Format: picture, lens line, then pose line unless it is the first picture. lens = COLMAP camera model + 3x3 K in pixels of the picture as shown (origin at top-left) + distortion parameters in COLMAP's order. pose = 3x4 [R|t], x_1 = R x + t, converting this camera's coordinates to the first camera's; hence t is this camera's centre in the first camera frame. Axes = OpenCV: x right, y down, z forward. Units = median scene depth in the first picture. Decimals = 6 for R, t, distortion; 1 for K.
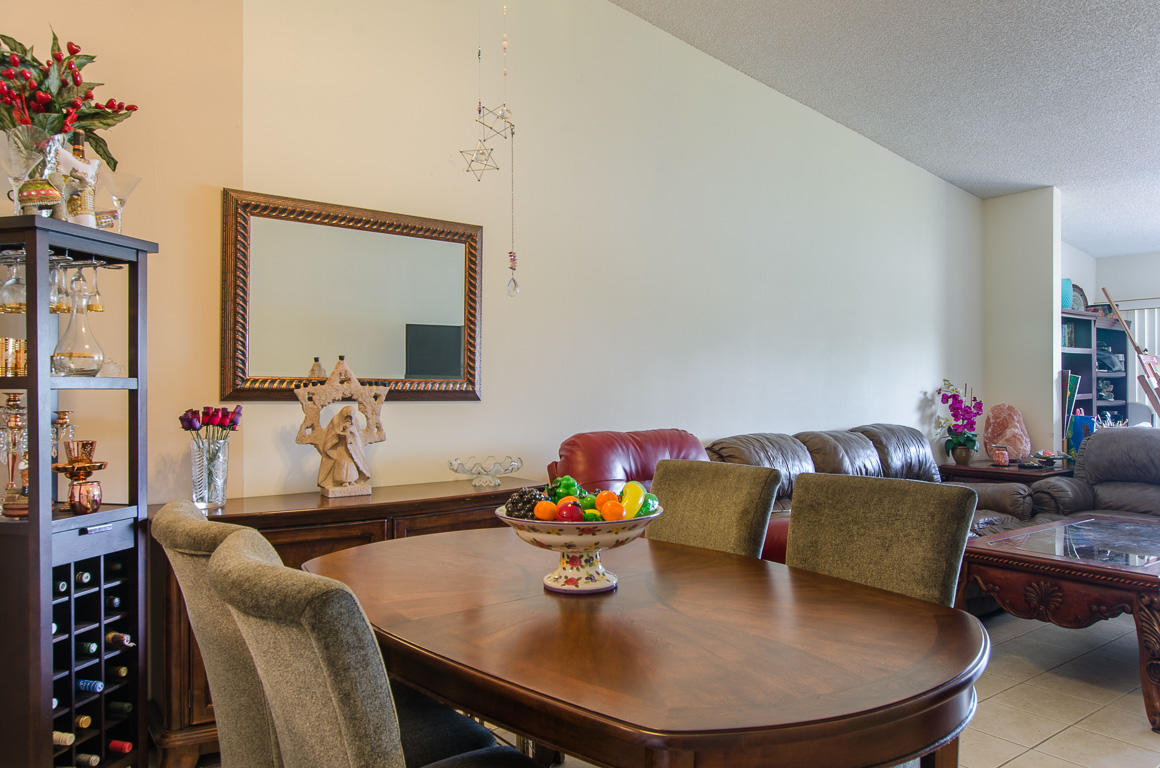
lens RADIAL K [[844.7, 0, 584.8], [0, 844.7, 377.8], [0, 0, 1]] dist [0.046396, 0.002001]
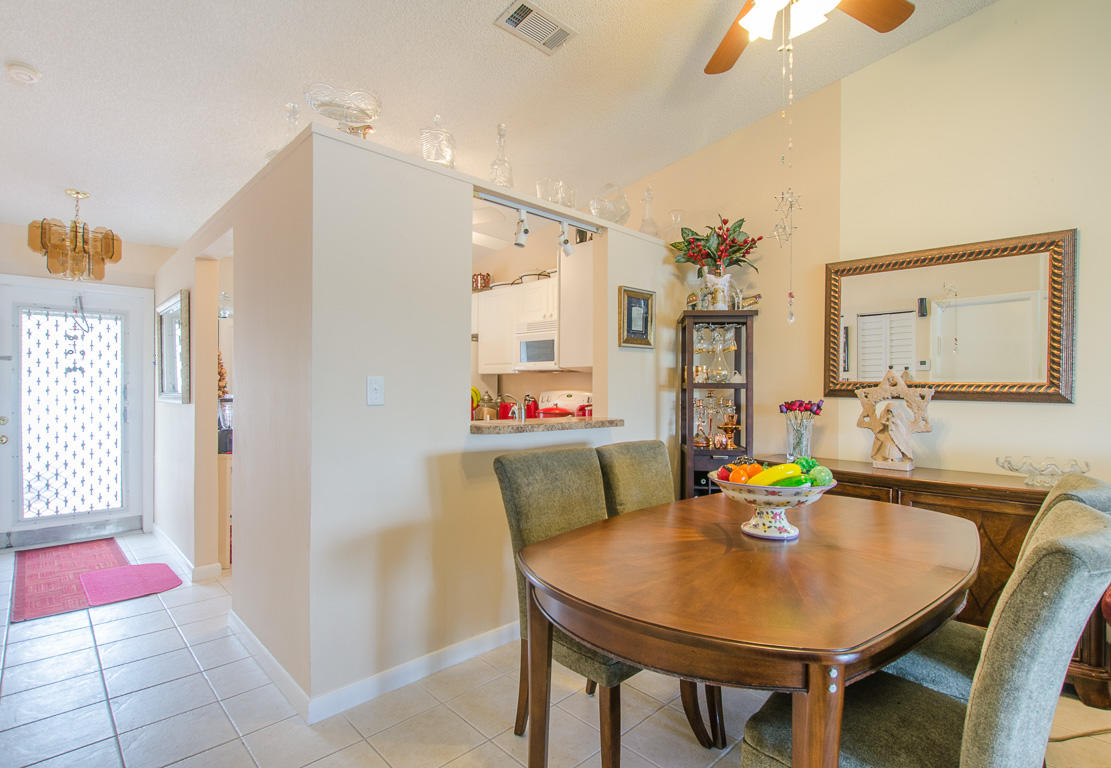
lens RADIAL K [[538.1, 0, 561.6], [0, 538.1, 386.7], [0, 0, 1]] dist [-0.004255, 0.001872]
pose [[0.117779, -0.001967, -0.993038, 0.503428], [-0.001249, 0.999997, -0.002129, 0.010129], [0.993039, 0.001491, 0.117776, 0.376705]]
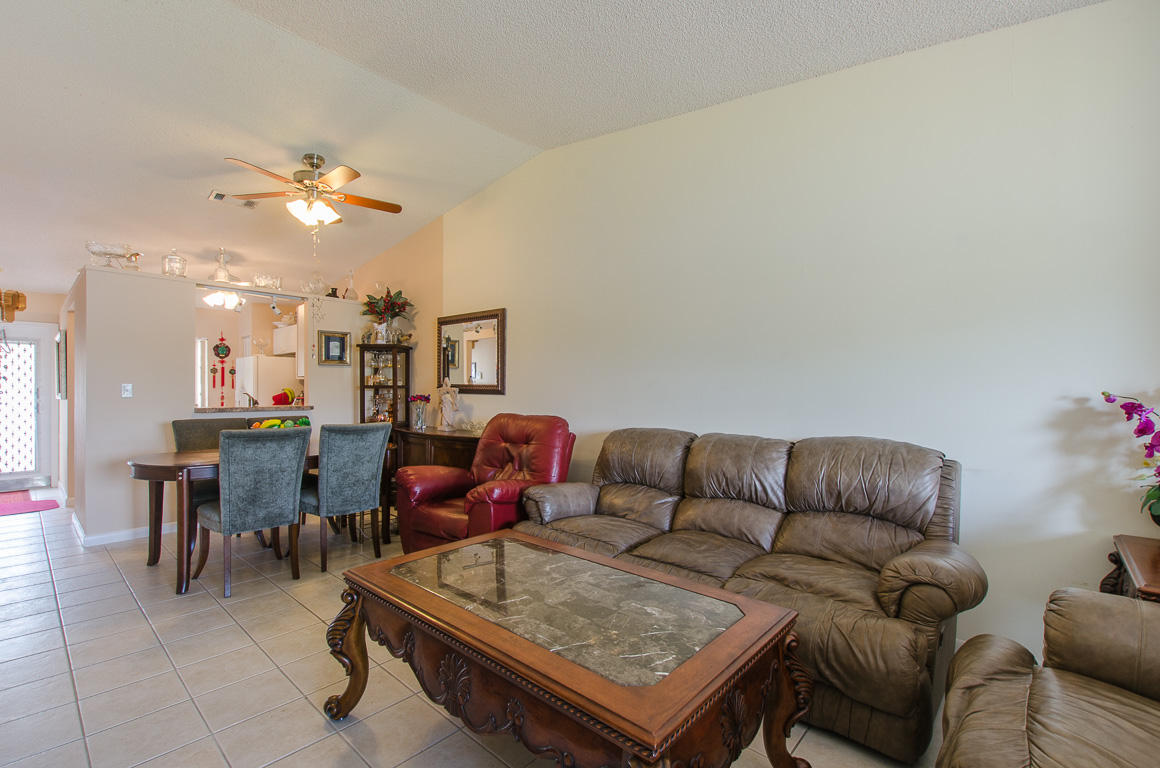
lens RADIAL K [[503.8, 0, 581.3], [0, 503.8, 392.6], [0, 0, 1]] dist [-0.002388, -0.000485]
pose [[0.182775, 0.001949, -0.983153, 1.270750], [0.003059, 0.999992, 0.002551, 0.022237], [0.983150, -0.003474, 0.182767, 1.119174]]
